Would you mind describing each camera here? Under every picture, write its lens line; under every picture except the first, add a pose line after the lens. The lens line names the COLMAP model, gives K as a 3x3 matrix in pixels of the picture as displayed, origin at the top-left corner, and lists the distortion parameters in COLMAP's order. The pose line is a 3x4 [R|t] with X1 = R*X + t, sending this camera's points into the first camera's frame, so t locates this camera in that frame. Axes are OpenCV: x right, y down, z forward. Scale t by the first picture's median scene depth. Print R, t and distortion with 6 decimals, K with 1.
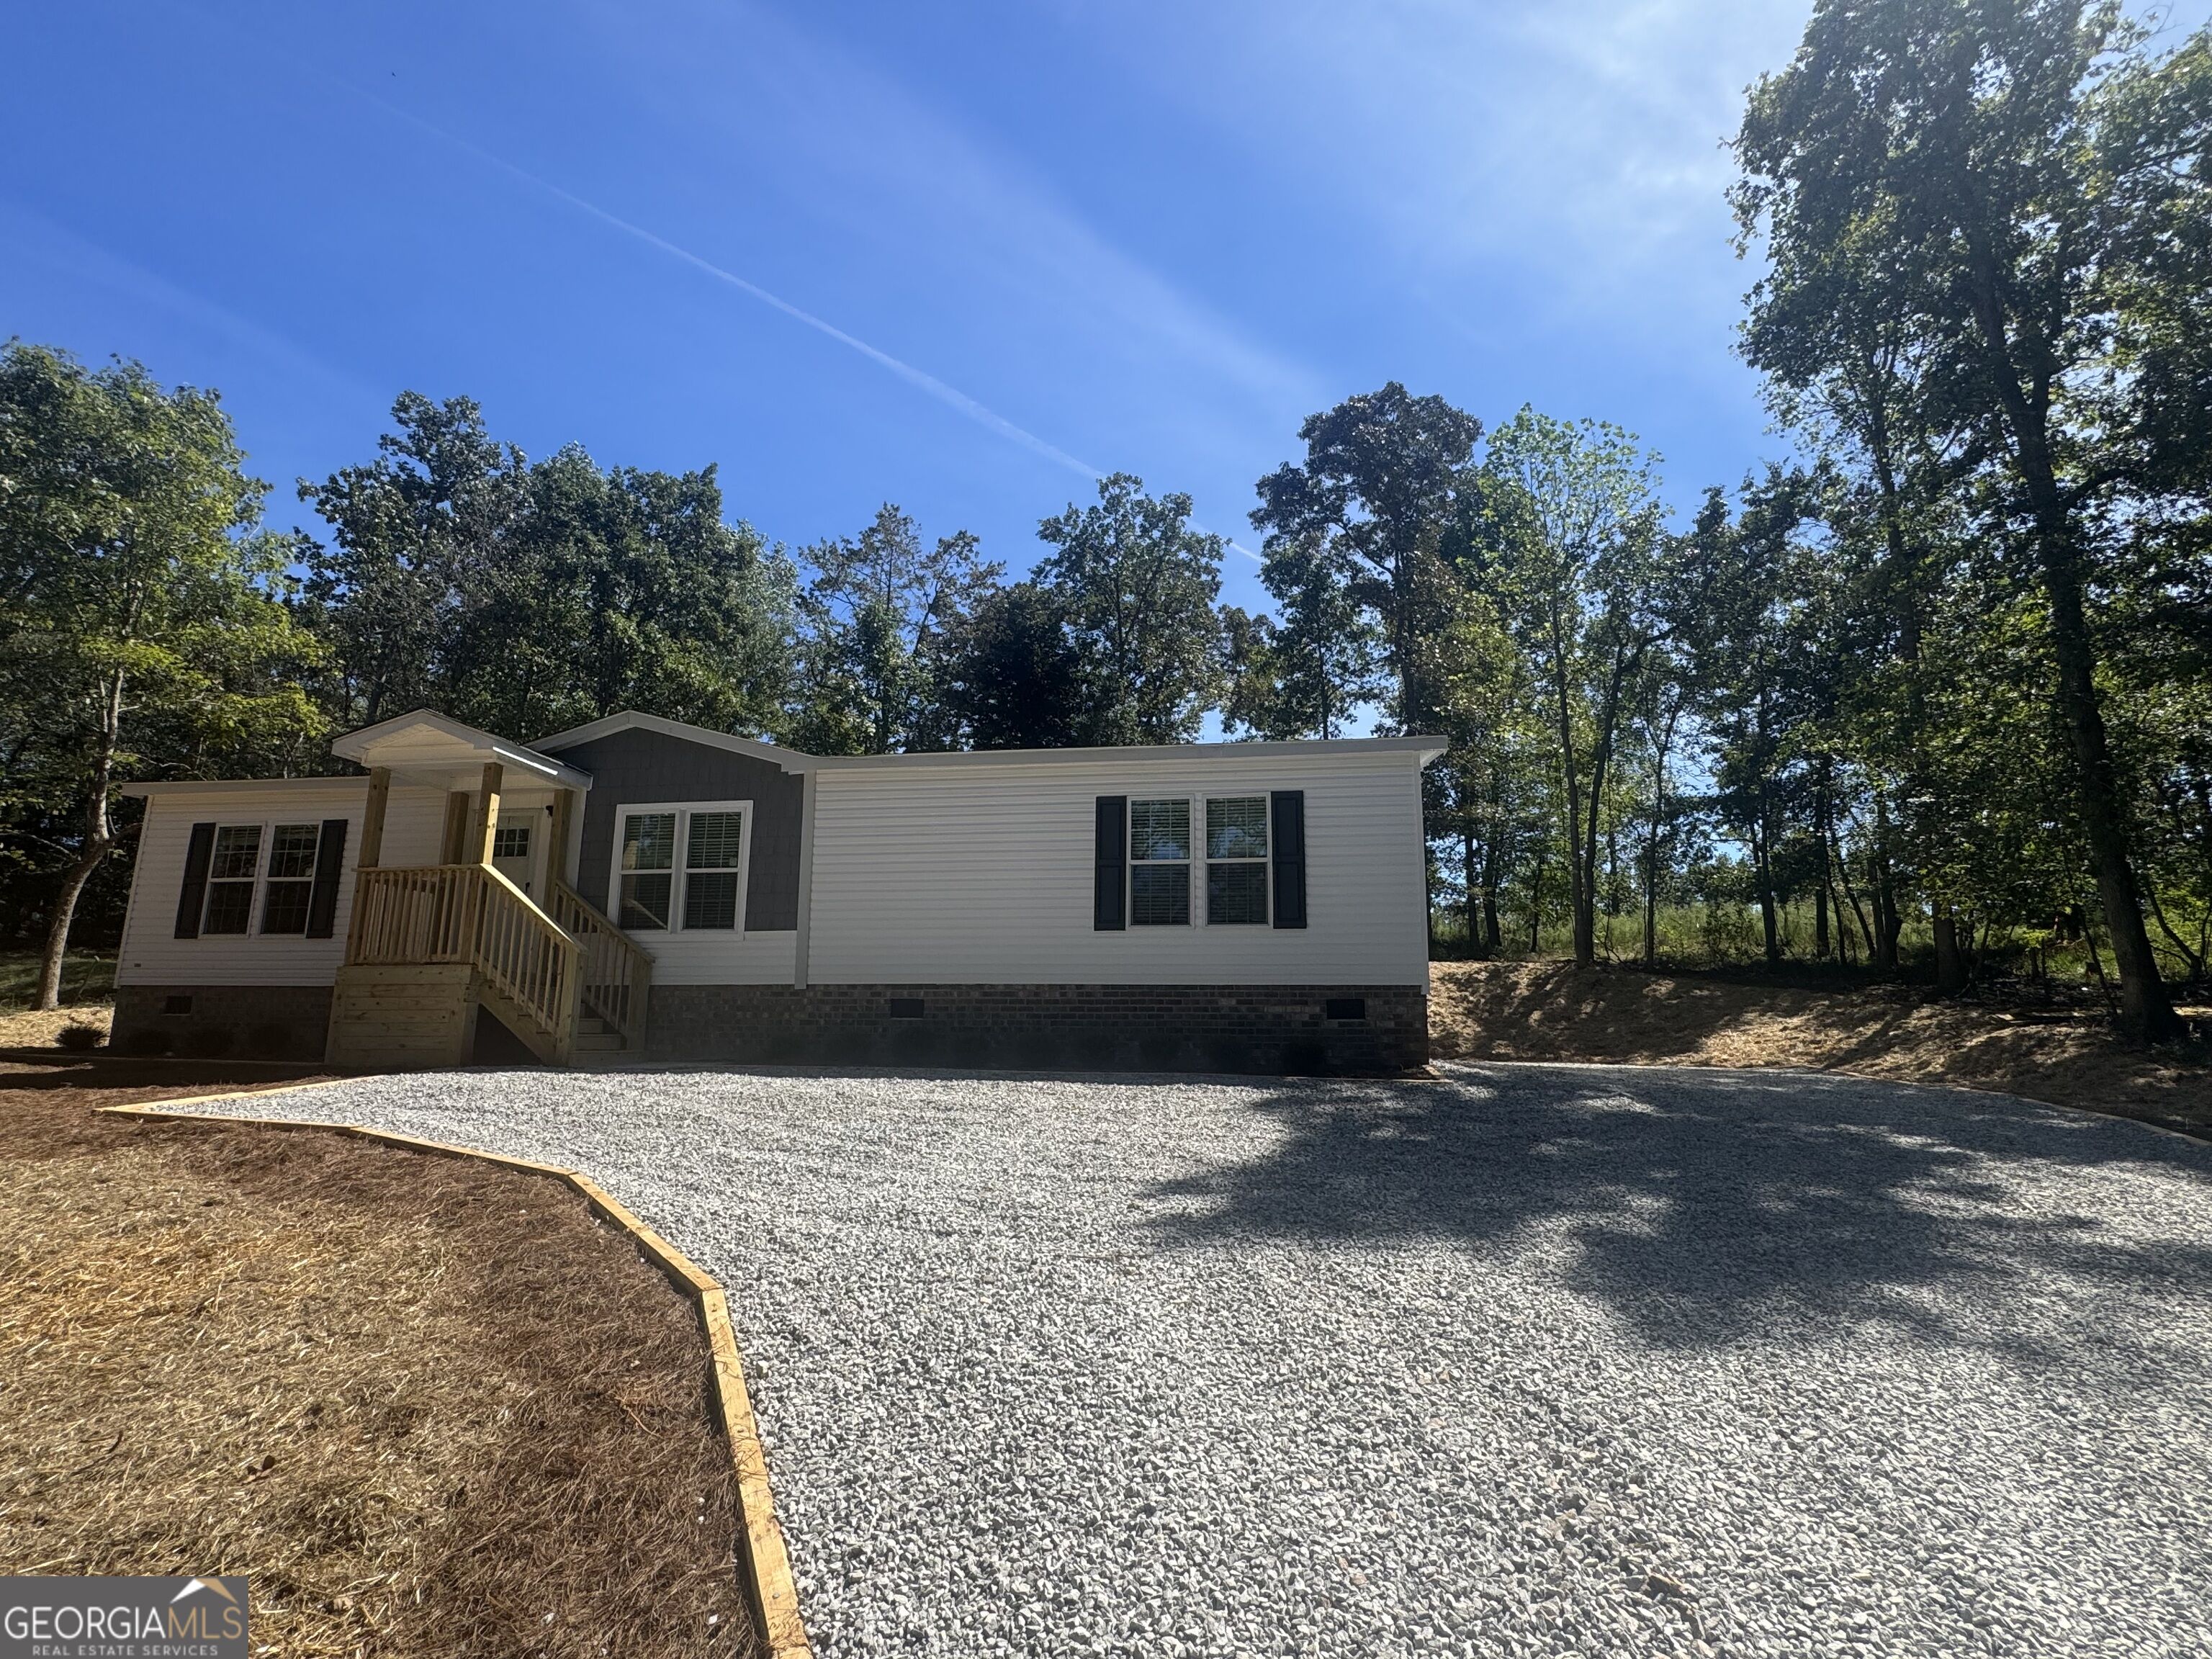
lens RADIAL K [[1105.4, 0, 1106.0], [0, 1105.4, 829.5], [0, 0, 1]] dist [-0.015565, -0.000520]
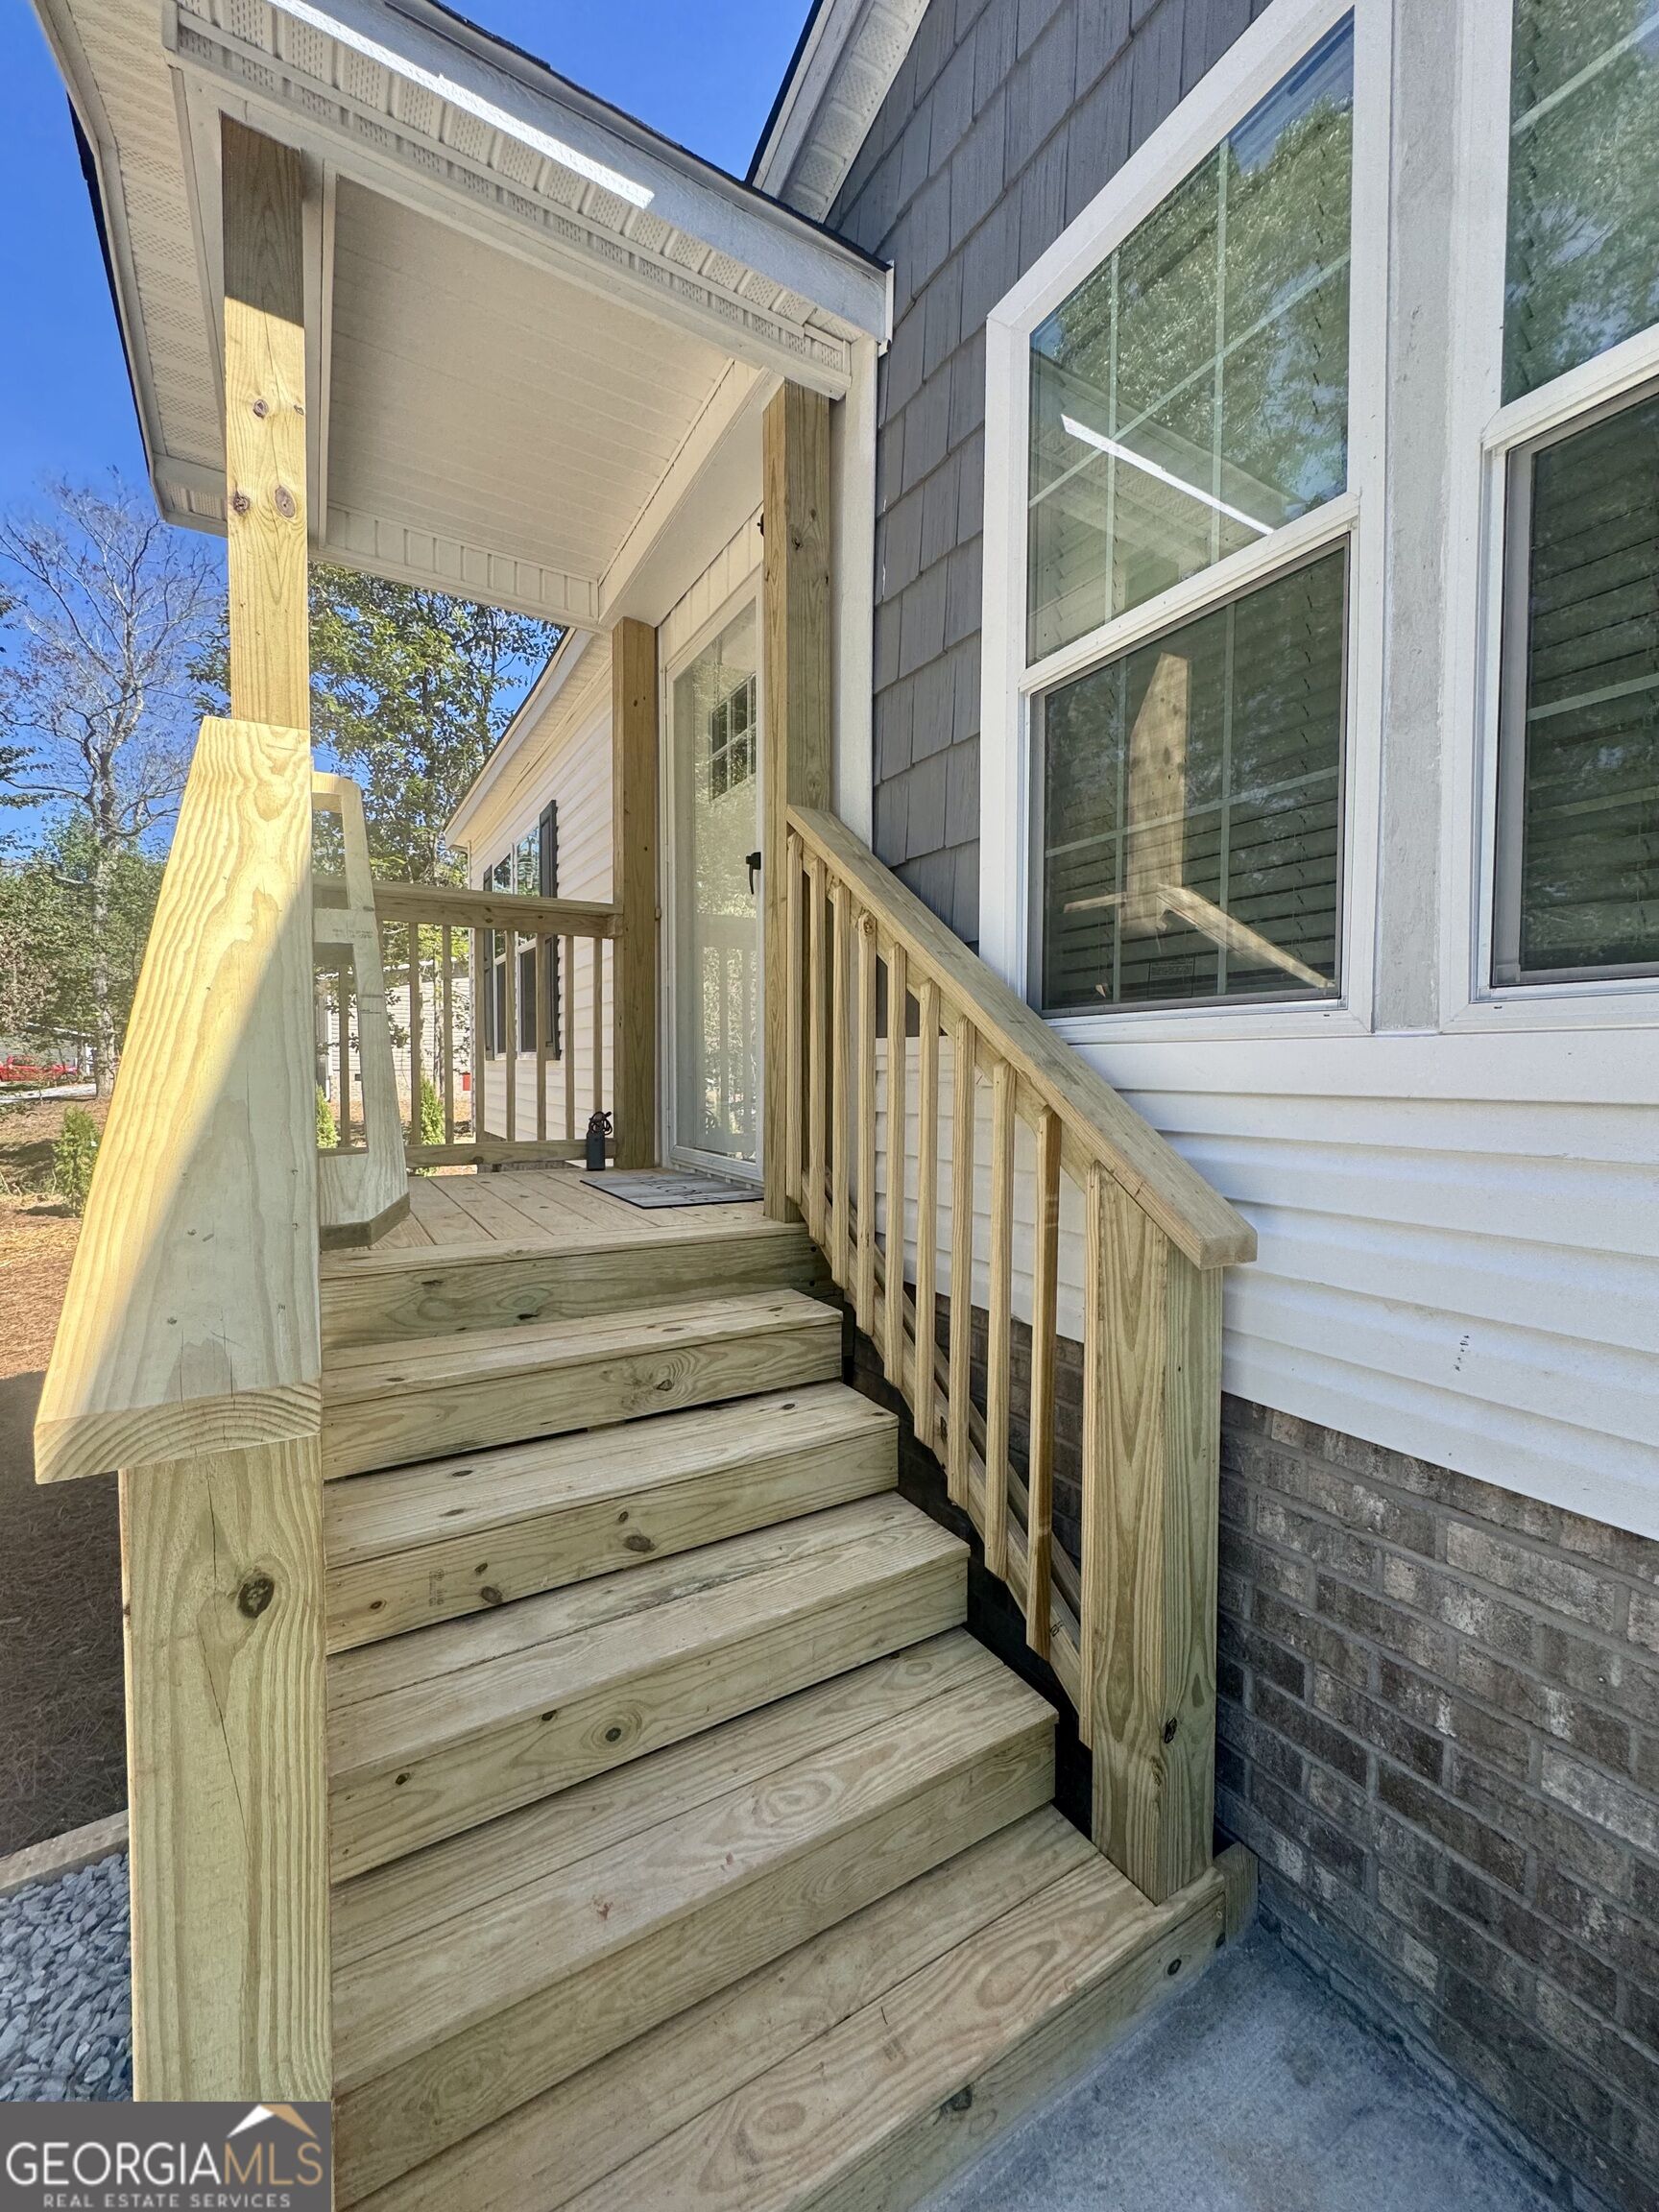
lens RADIAL K [[879.3, 0, 835.1], [0, 879.3, 1080.0], [0, 0, 1]] dist [0.000119, 0.000015]
pose [[0.625995, 0.015389, -0.779675, -0.435983], [0.146430, 0.979702, 0.136905, 0.095923], [0.765956, -0.199870, 0.611035, 1.097251]]
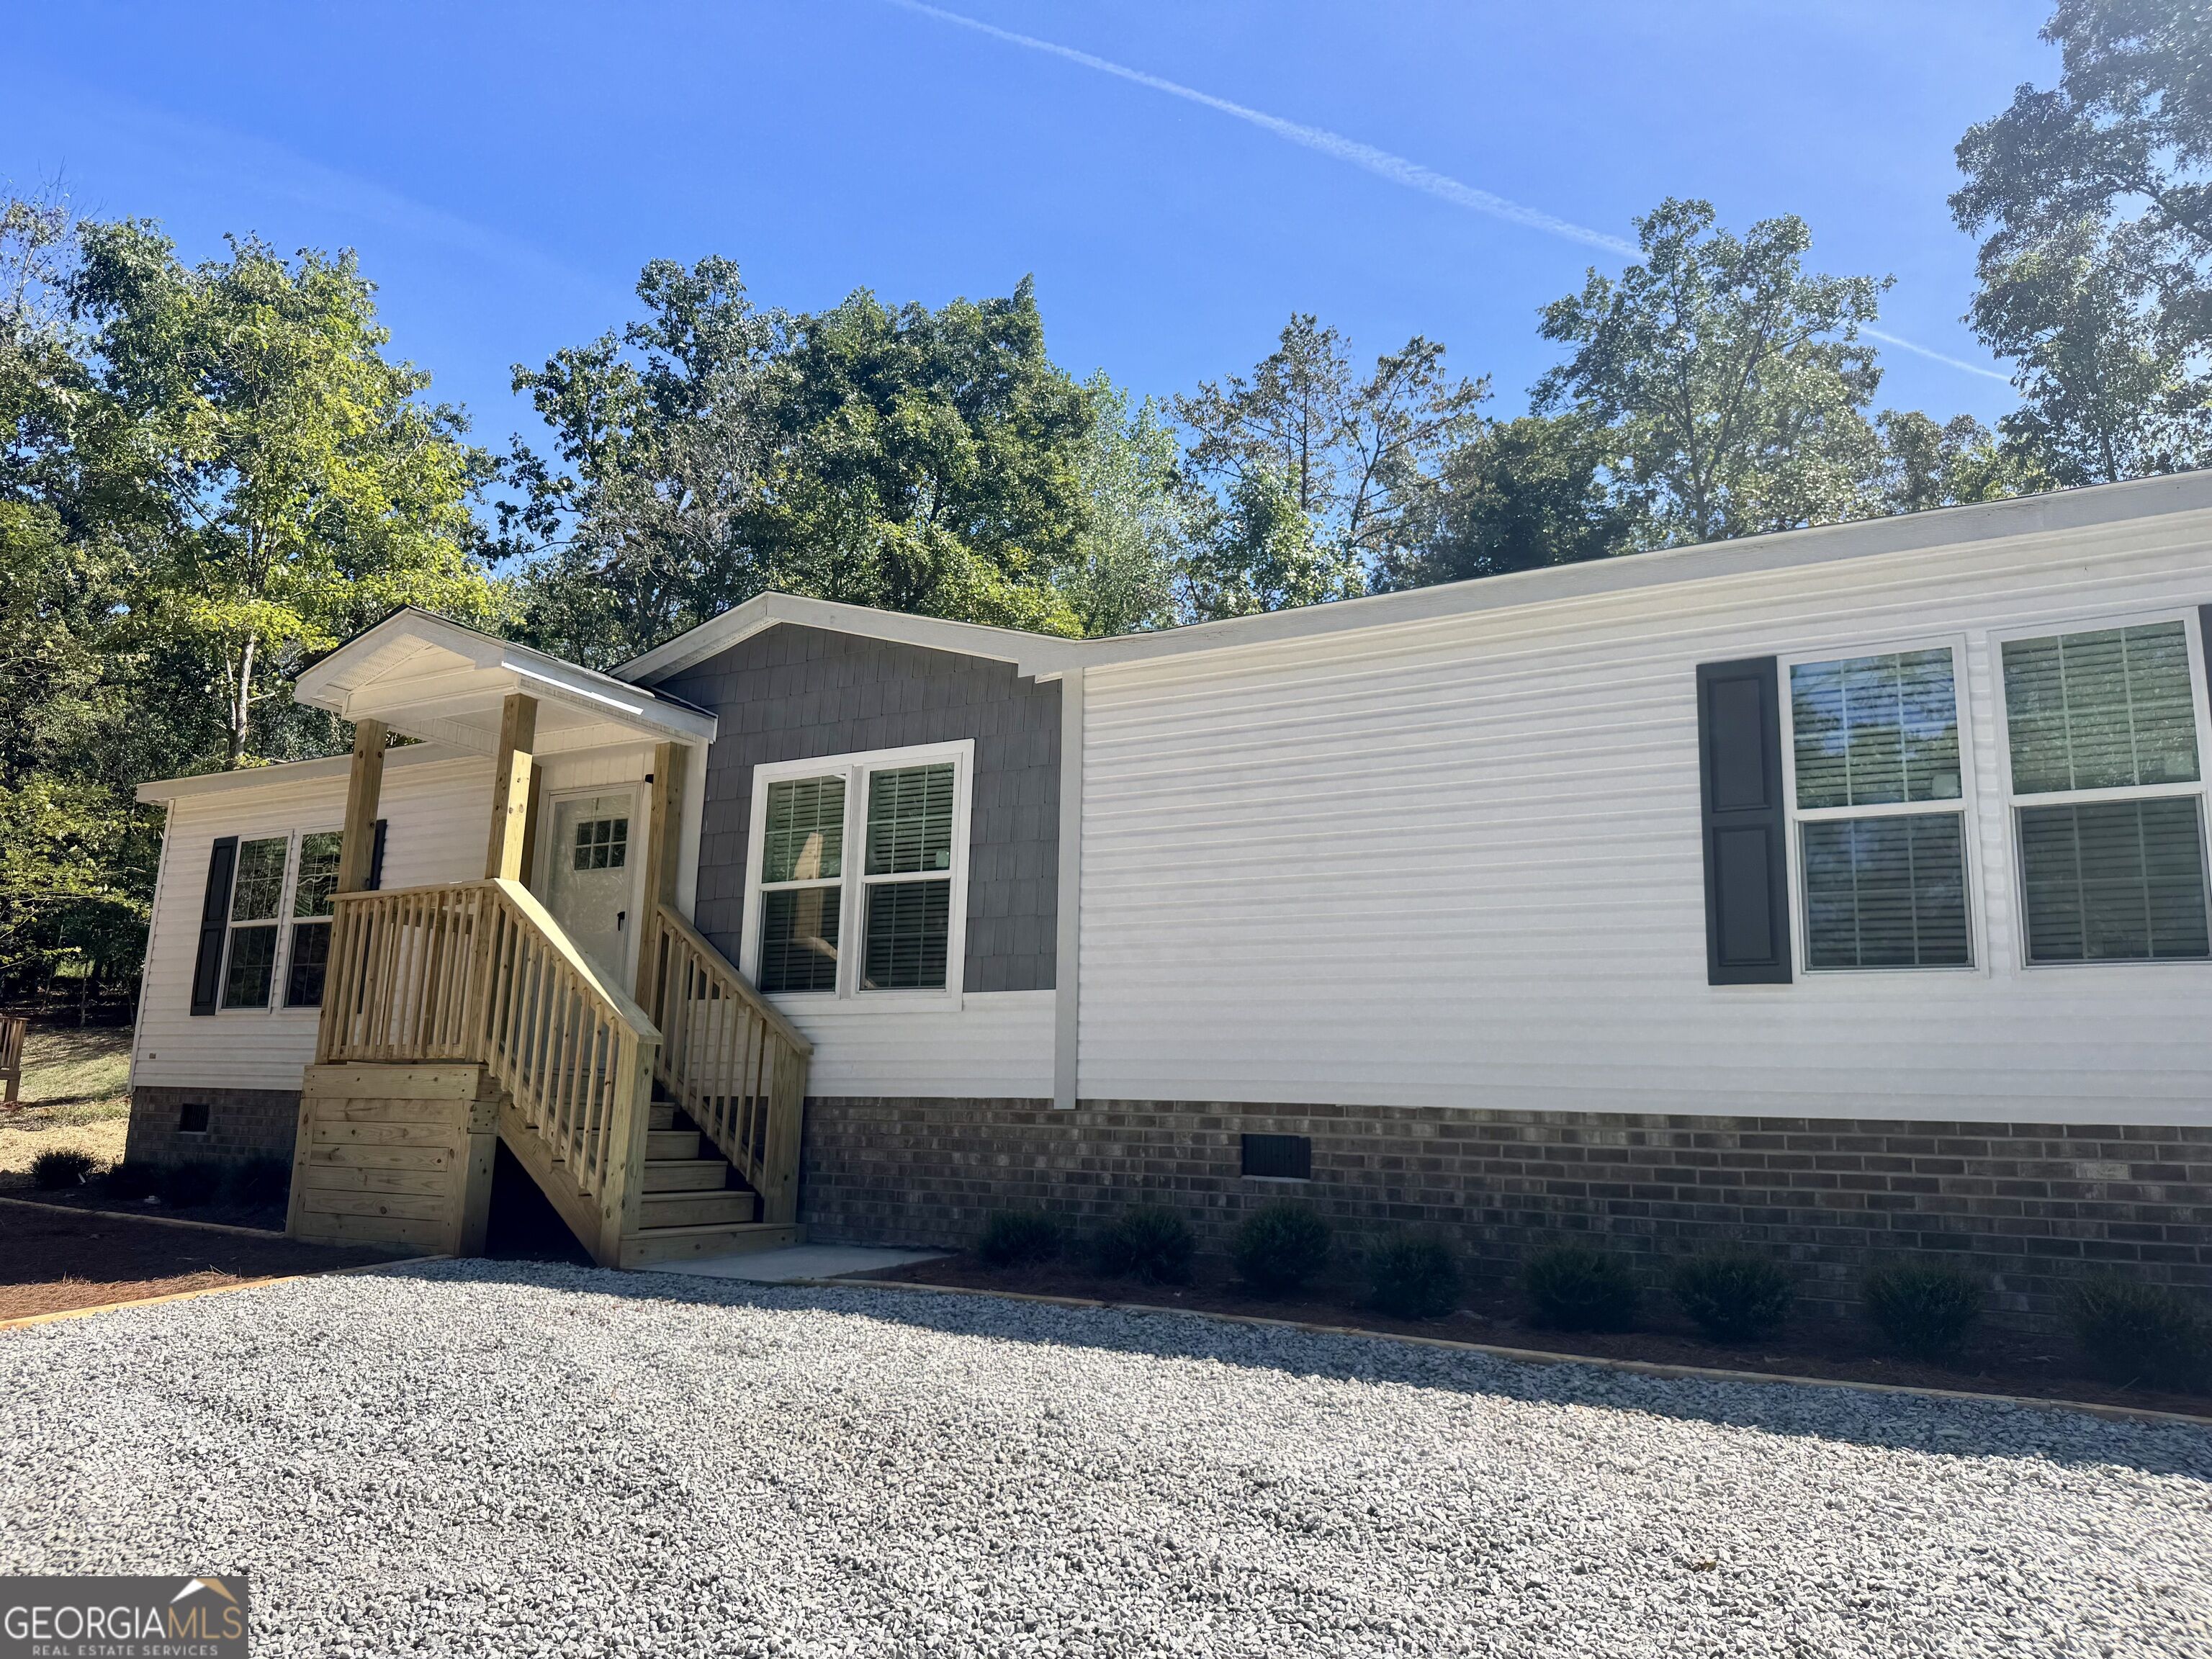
lens RADIAL K [[1430.8, 0, 1105.4], [0, 1430.8, 867.2], [0, 0, 1]] dist [0.050768, -0.072080]
pose [[0.930539, -0.041306, -0.363856, -0.027388], [0.047840, 0.998815, 0.008961, 0.038267], [0.363054, -0.025745, 0.931412, 0.498611]]
